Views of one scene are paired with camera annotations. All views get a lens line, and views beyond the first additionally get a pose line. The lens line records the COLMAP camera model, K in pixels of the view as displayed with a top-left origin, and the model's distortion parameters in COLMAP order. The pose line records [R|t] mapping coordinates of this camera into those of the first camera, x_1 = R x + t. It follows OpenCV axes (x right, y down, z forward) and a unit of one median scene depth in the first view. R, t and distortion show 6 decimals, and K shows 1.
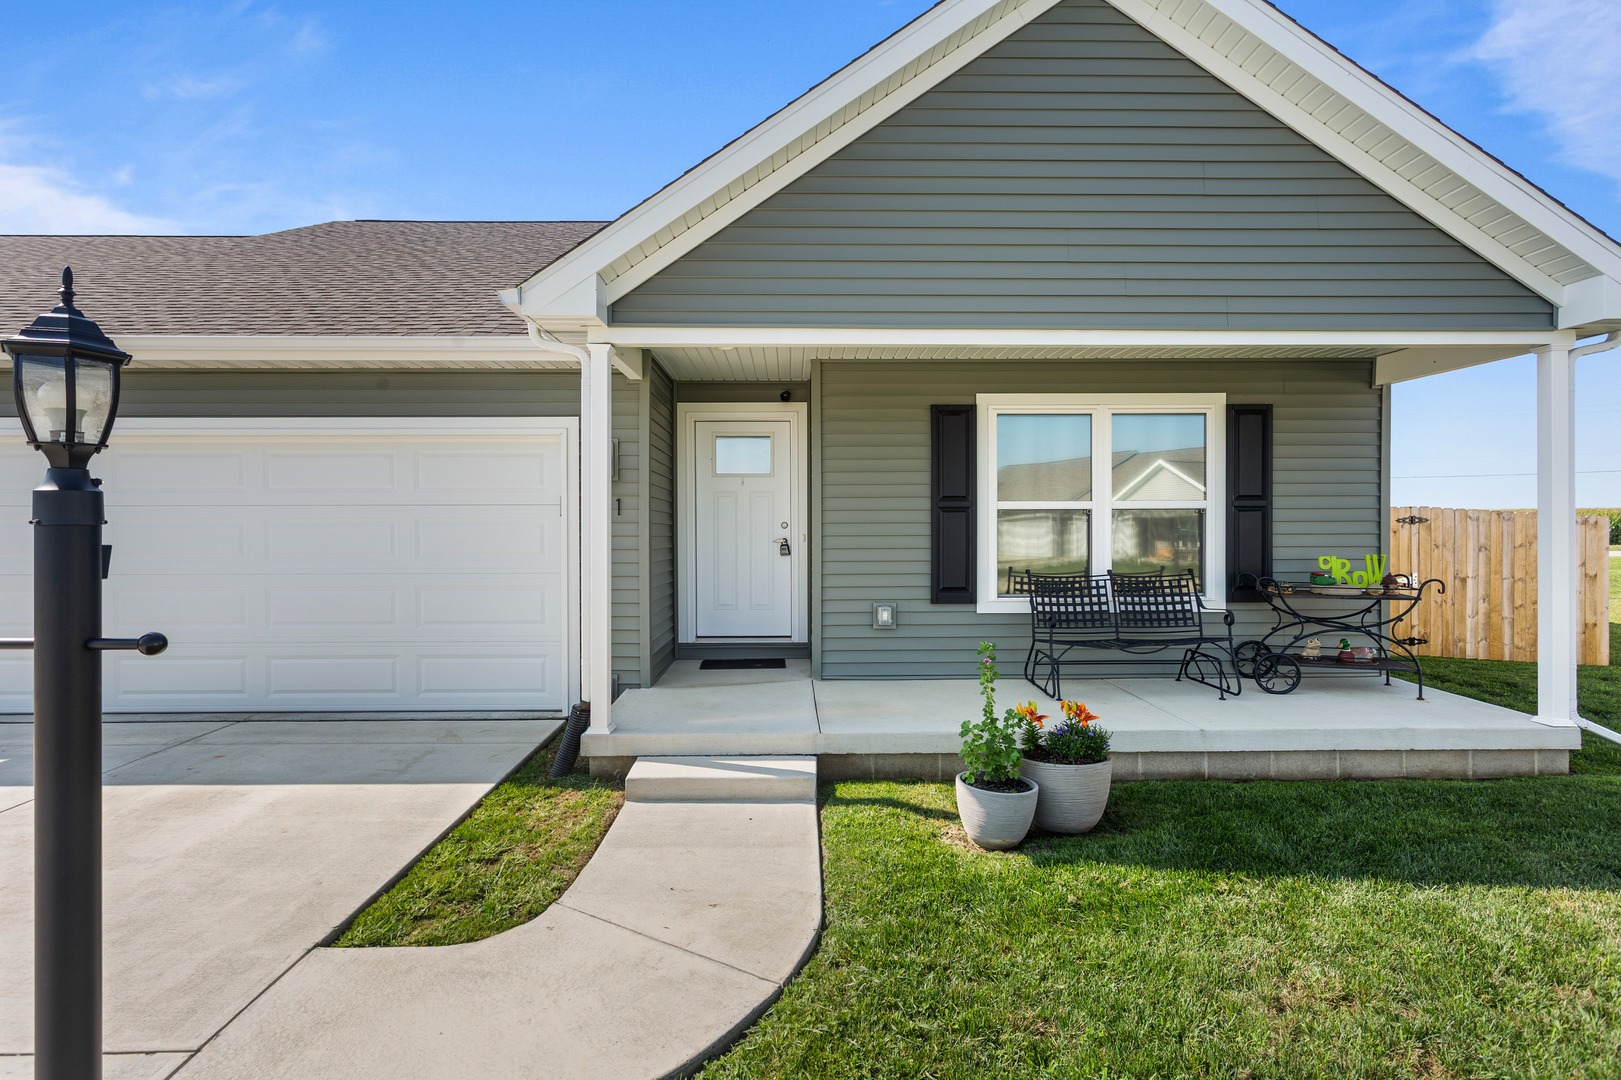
lens RADIAL K [[783.3, 0, 801.8], [0, 783.3, 528.0], [0, 0, 1]] dist [-0.002568, 0.003264]
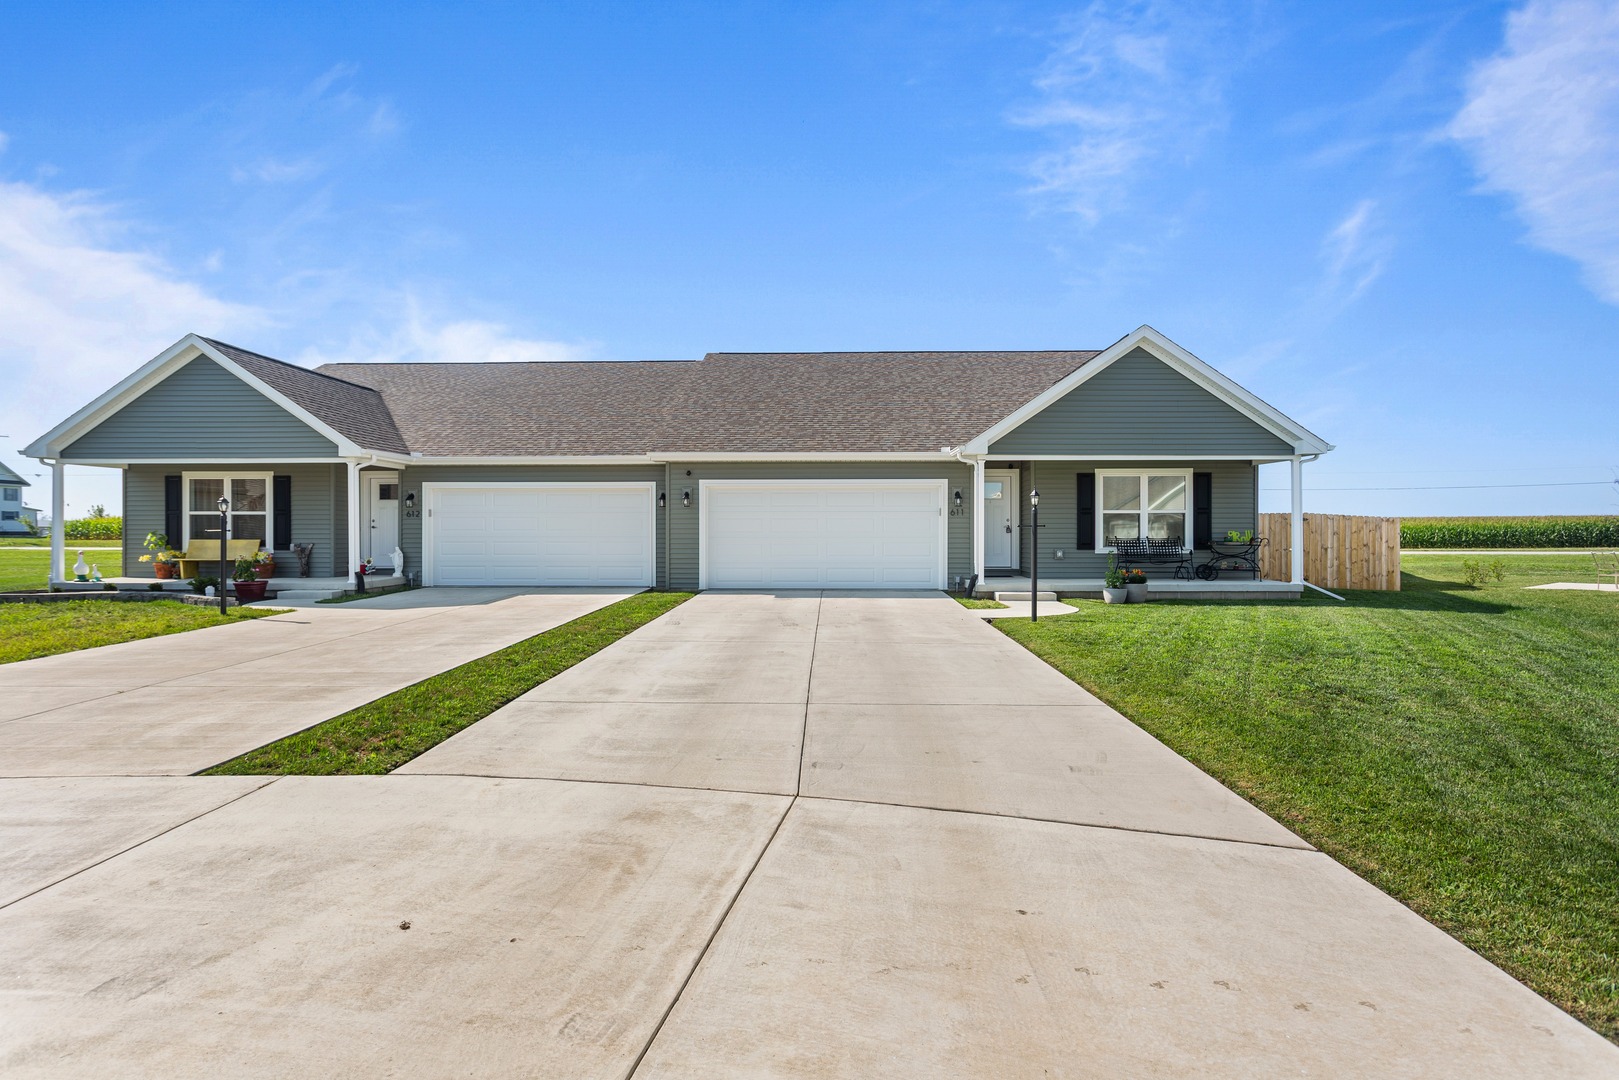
lens RADIAL K [[778.5, 0, 792.9], [0, 778.5, 525.7], [0, 0, 1]] dist [-0.013934, -0.001625]
pose [[0.998696, 0.001962, -0.051013, -0.641998], [-0.002454, 0.999951, -0.009590, 0.044358], [0.050991, 0.009703, 0.998652, -1.611198]]
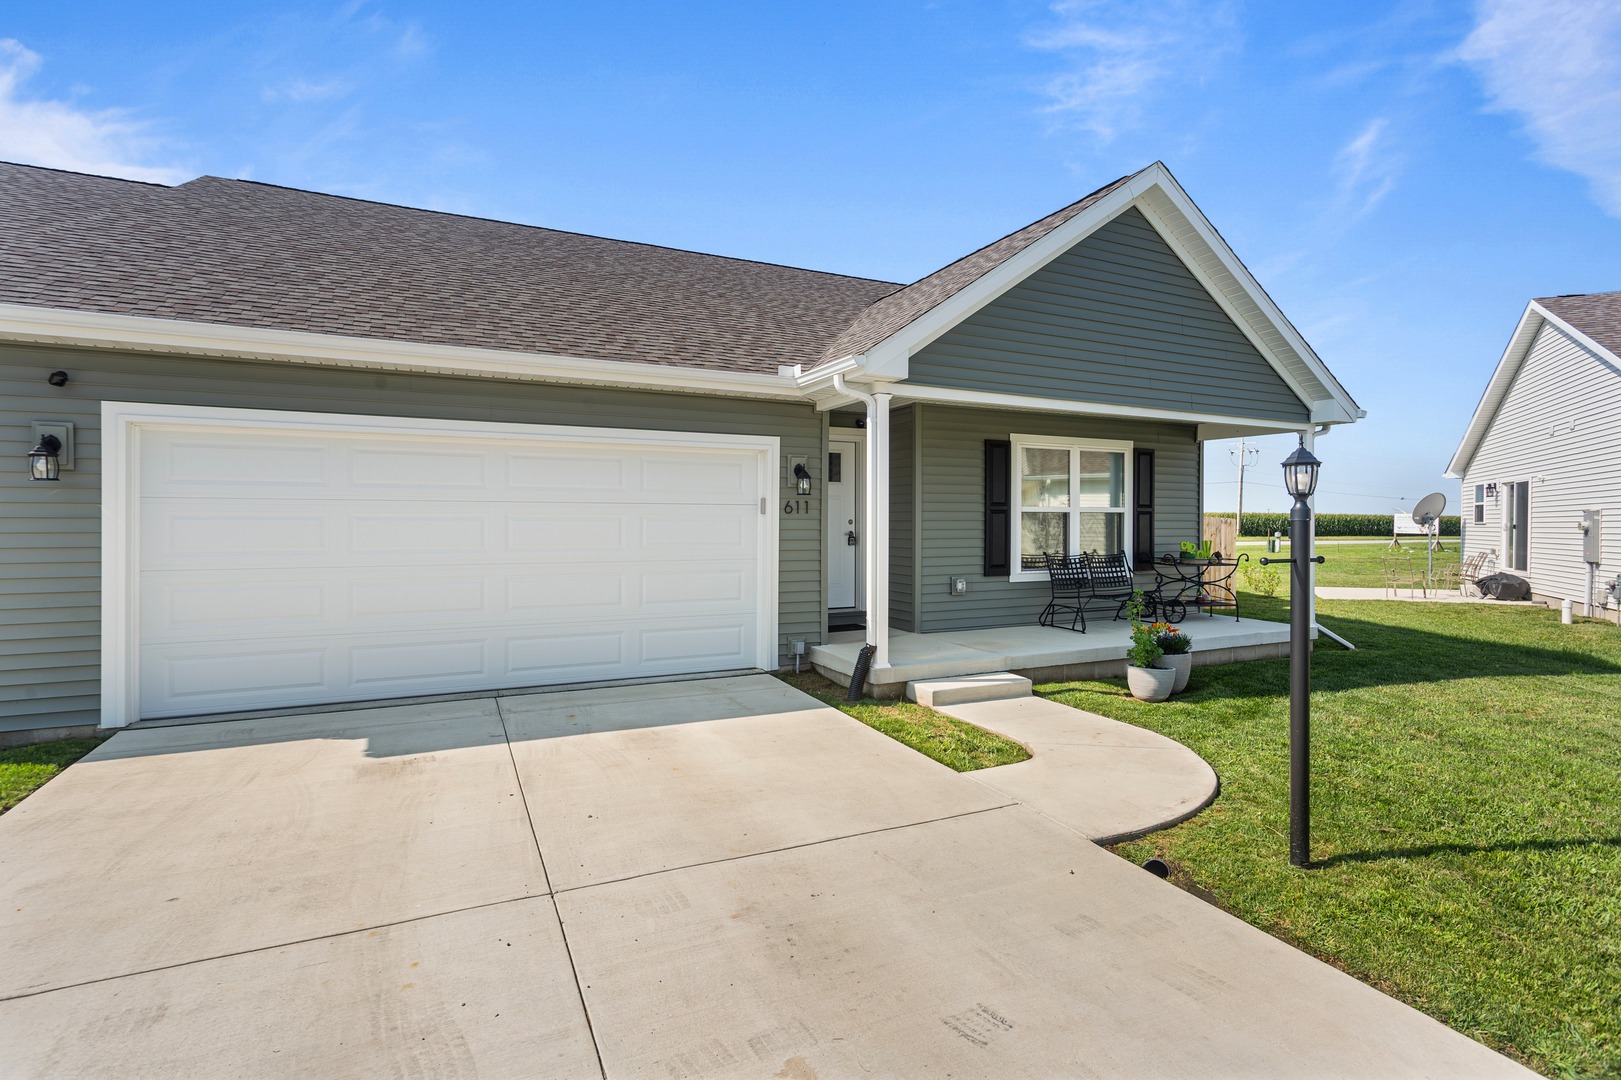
lens RADIAL K [[783.3, 0, 811.1], [0, 783.3, 528.6], [0, 0, 1]] dist [-0.002568, 0.003264]
pose [[0.905106, 0.001297, 0.425184, -0.740540], [-0.002815, 0.999992, 0.002942, 0.004469], [-0.425176, -0.003860, 0.905102, -0.174163]]
